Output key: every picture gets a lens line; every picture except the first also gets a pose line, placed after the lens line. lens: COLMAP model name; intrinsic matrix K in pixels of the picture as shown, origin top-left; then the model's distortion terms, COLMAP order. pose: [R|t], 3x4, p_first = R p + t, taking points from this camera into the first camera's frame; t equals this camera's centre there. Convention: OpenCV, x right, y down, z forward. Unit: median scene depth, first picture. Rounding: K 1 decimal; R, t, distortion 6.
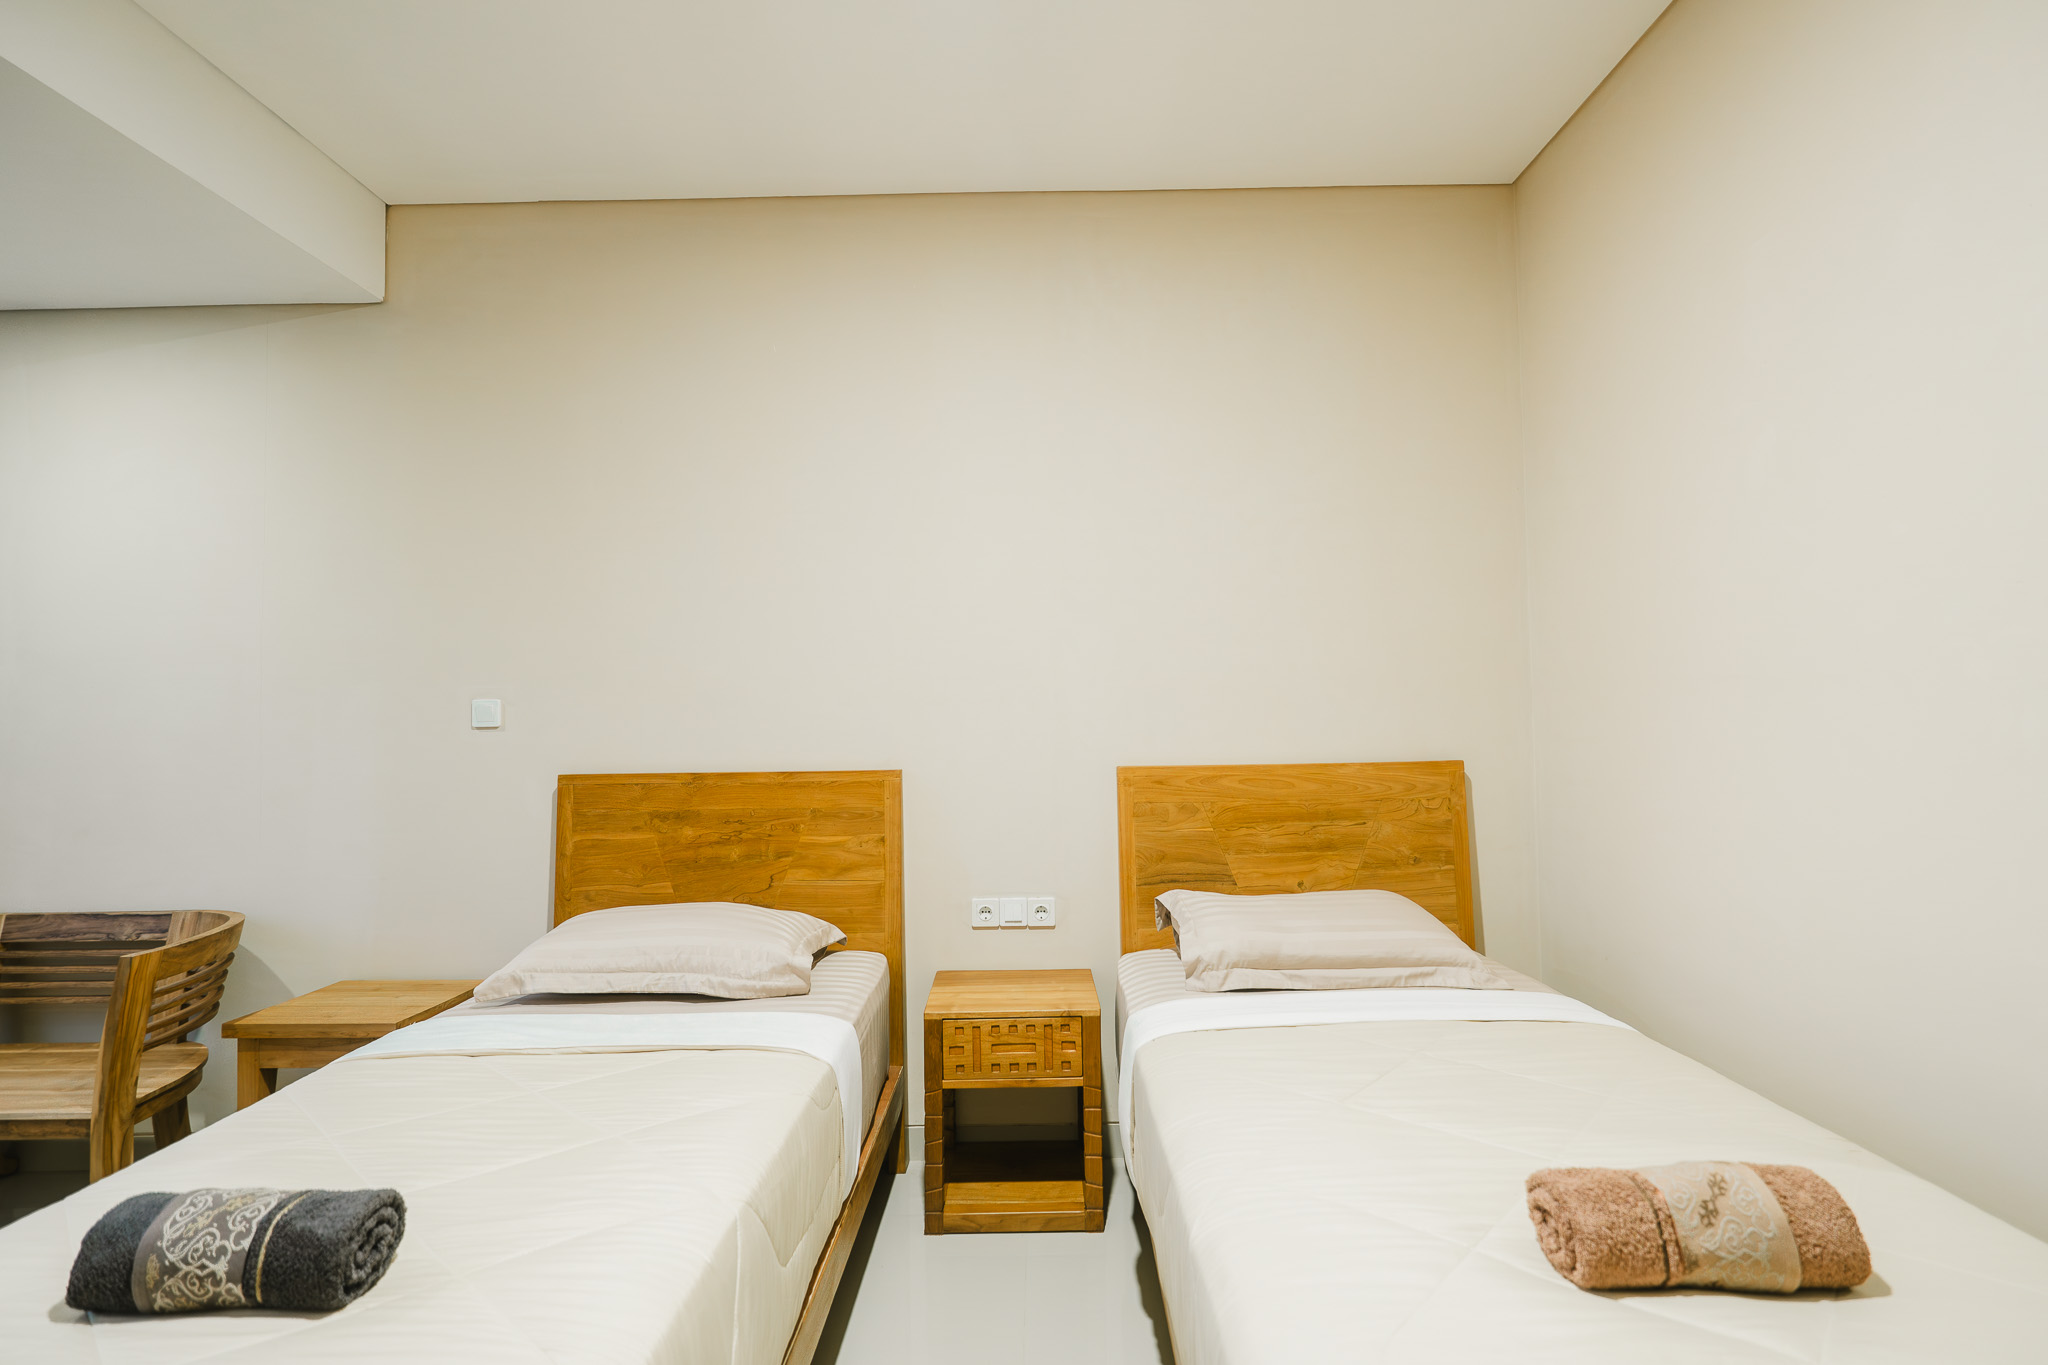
lens RADIAL K [[932.0, 0, 1038.4], [0, 932.0, 685.3], [0, 0, 1]] dist [-0.007839, 0.000157]
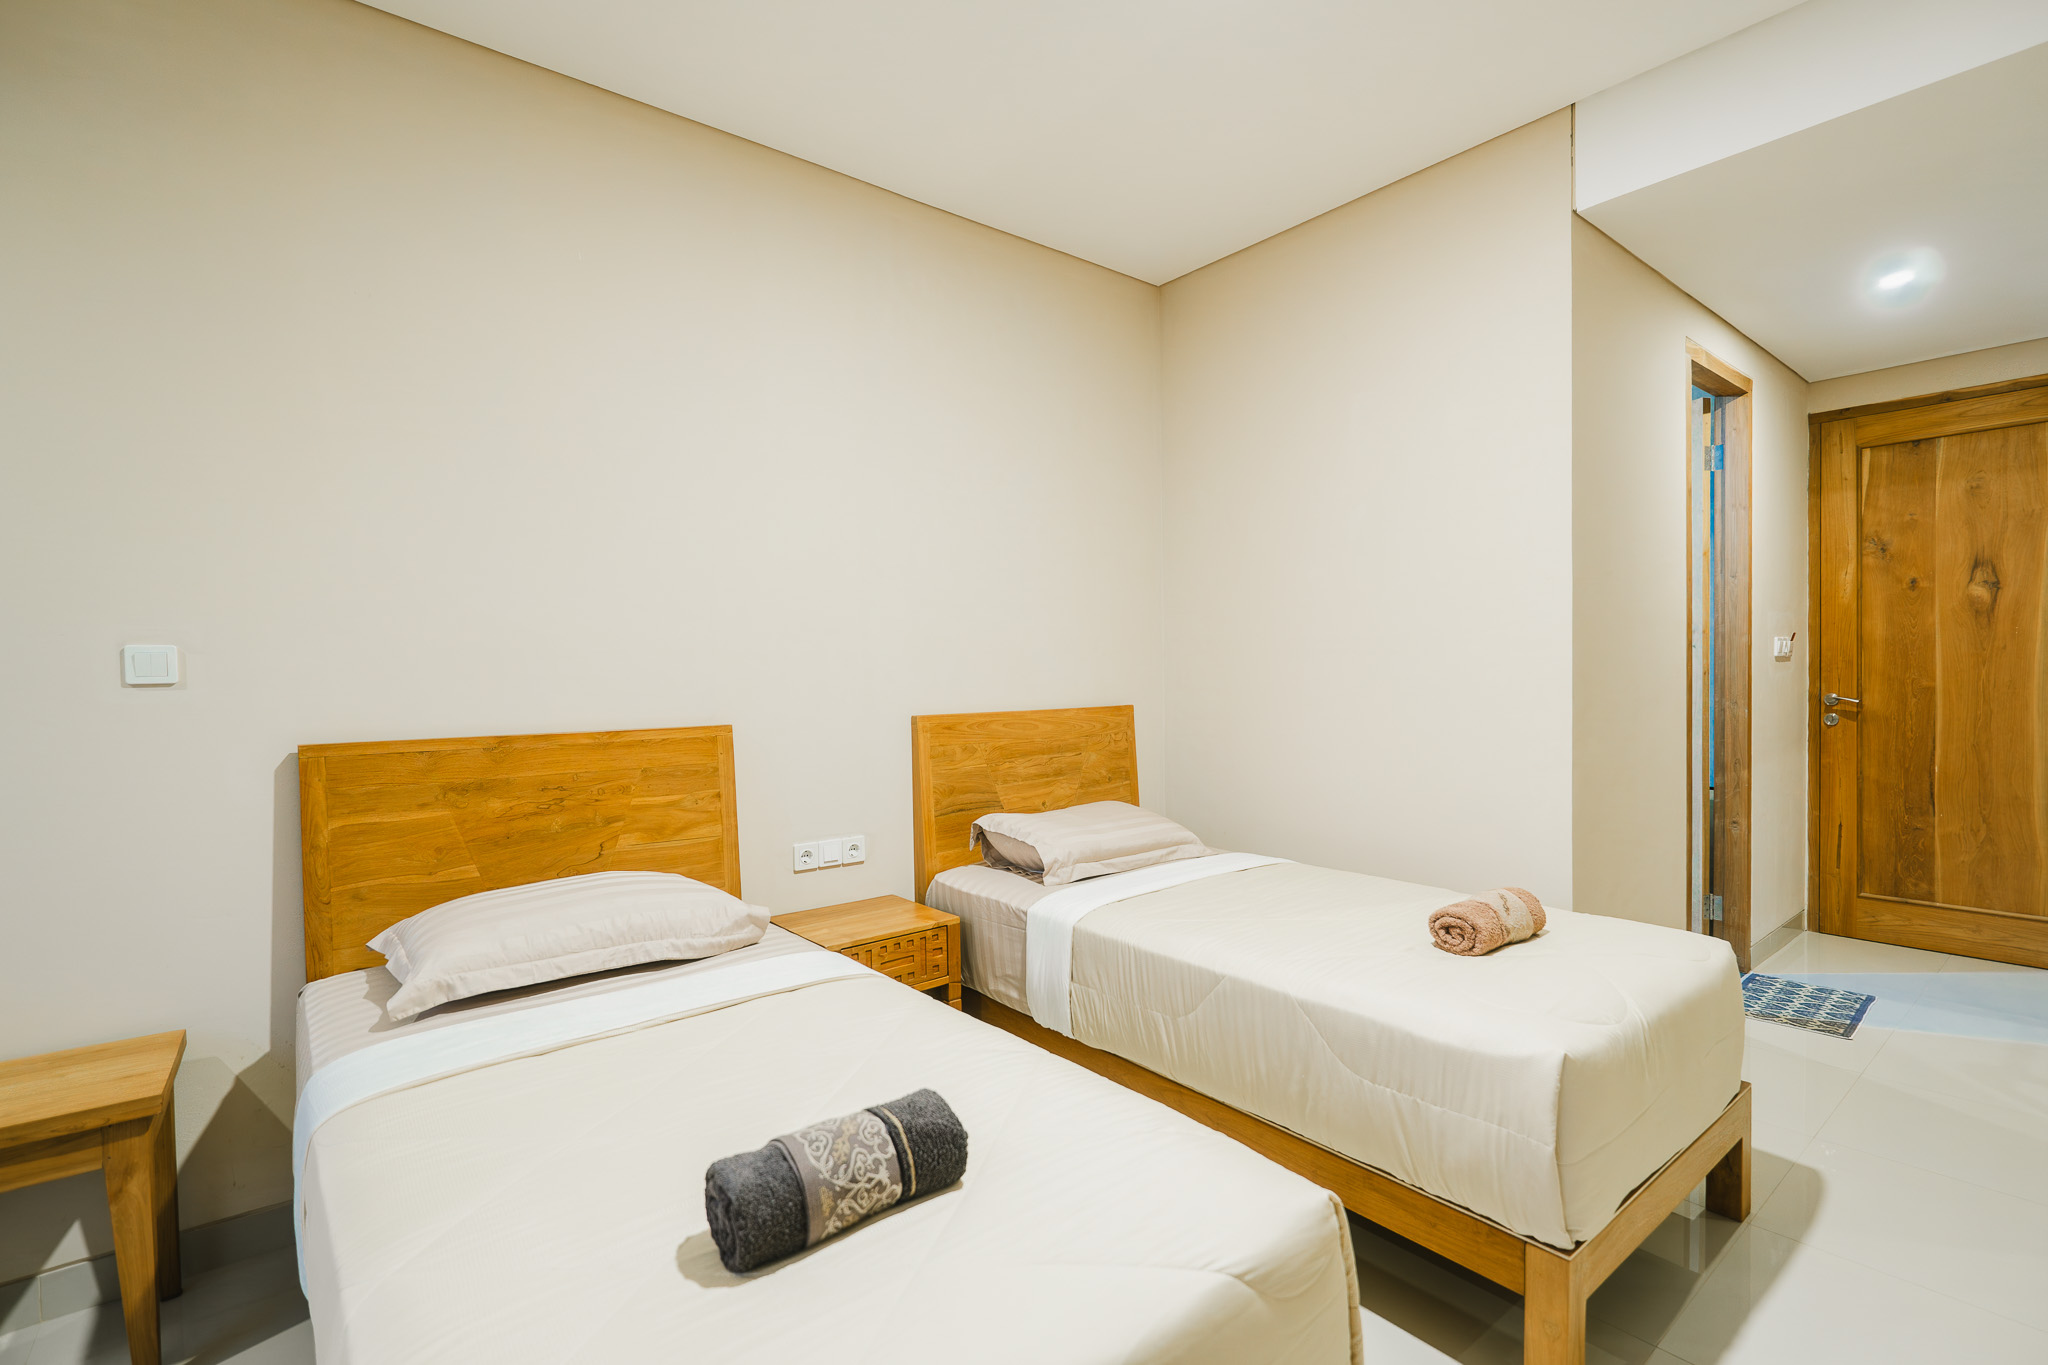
lens RADIAL K [[936.3, 0, 1032.4], [0, 936.3, 687.5], [0, 0, 1]] dist [-0.005835, 0.000294]
pose [[0.774479, -0.006905, 0.632563, -0.538676], [-0.024308, 0.998877, 0.040666, 0.002471], [-0.632133, -0.046872, 0.773441, 0.023475]]
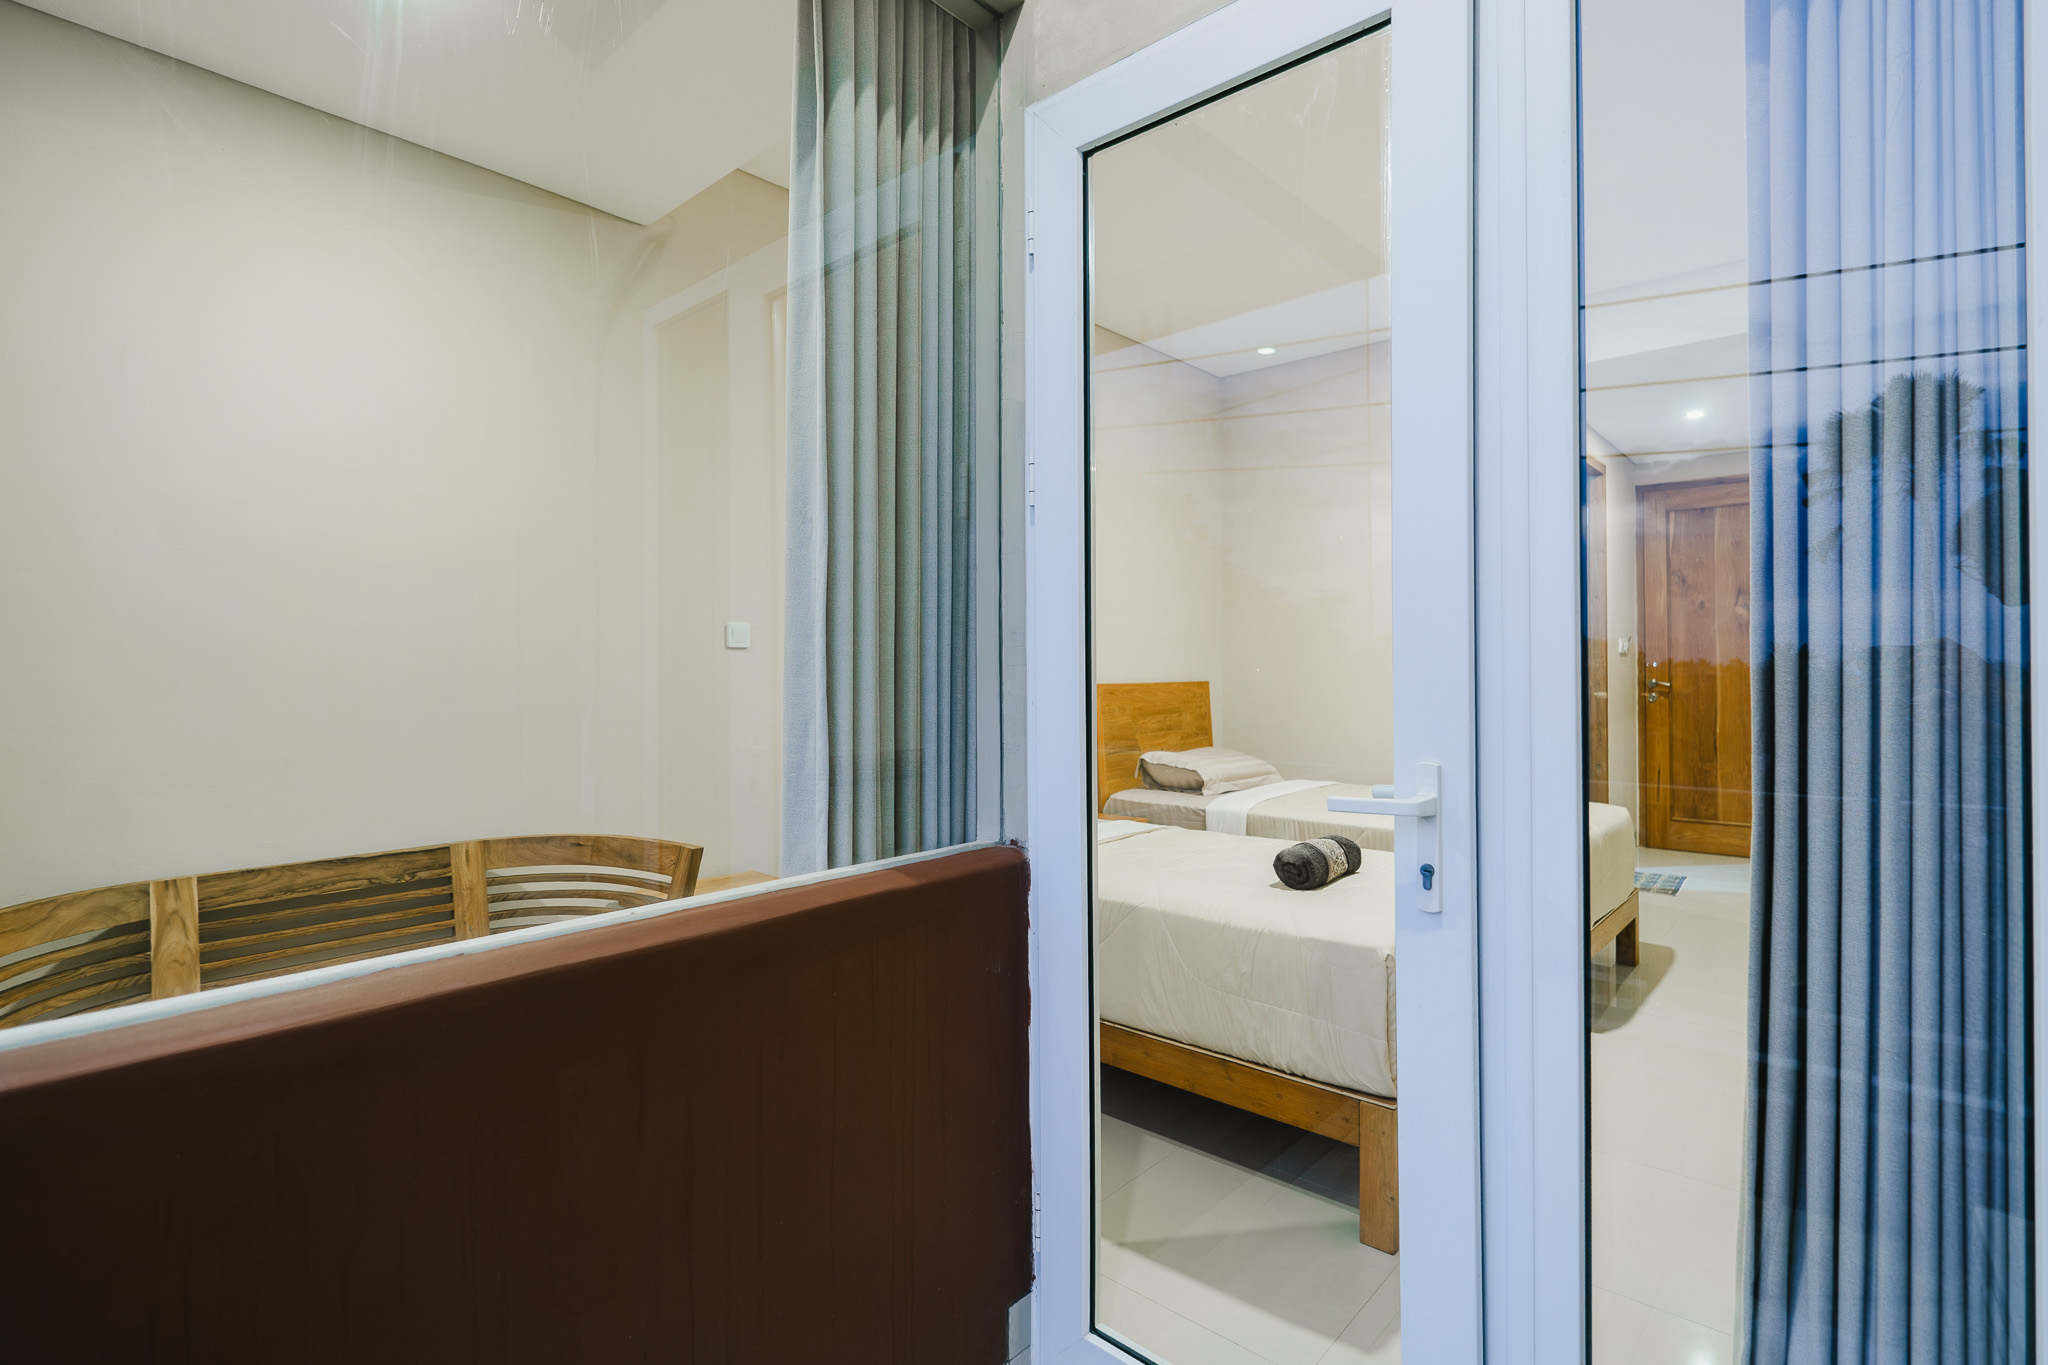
lens RADIAL K [[964.9, 0, 1029.3], [0, 964.9, 659.4], [0, 0, 1]] dist [-0.007643, 0.000745]
pose [[0.661706, 0.021319, 0.749461, -1.264587], [-0.037765, 0.999275, 0.004917, 0.041372], [-0.748812, -0.031557, 0.662031, -0.025310]]
